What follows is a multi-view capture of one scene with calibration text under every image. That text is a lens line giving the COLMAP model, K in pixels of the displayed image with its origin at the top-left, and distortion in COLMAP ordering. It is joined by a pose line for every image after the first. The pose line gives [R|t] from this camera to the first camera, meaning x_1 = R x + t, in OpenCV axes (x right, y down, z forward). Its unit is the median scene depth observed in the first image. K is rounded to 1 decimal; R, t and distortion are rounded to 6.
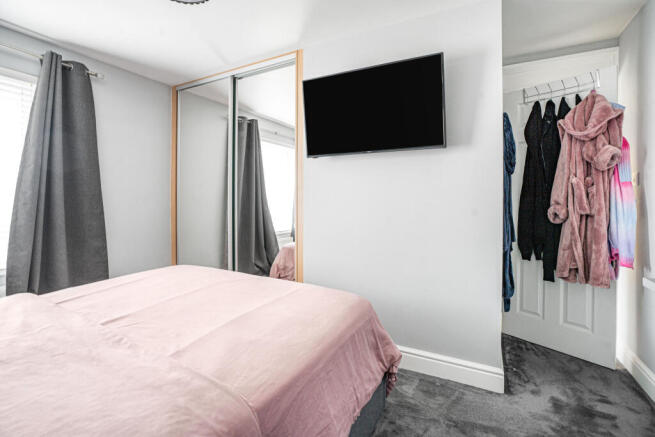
lens RADIAL K [[299.9, 0, 328.9], [0, 299.9, 199.0], [0, 0, 1]] dist [-0.000573, -0.000214]
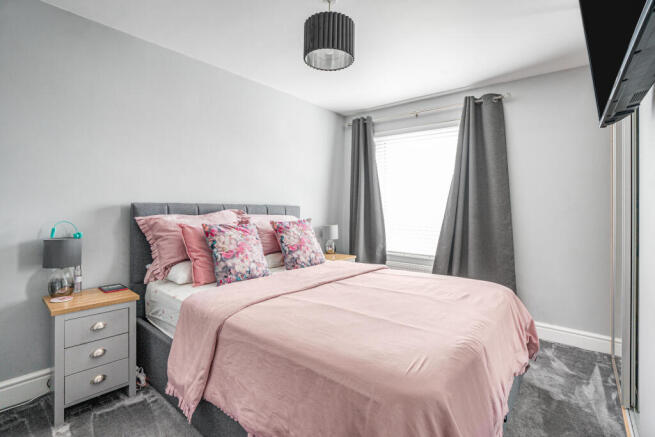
lens RADIAL K [[299.4, 0, 329.7], [0, 299.4, 215.6], [0, 0, 1]] dist [-0.002051, -0.000231]
pose [[-0.171295, -0.004293, -0.985210, 0.458220], [-0.016791, 0.999858, -0.001438, 0.035147], [0.985077, 0.016297, -0.171343, 0.653038]]
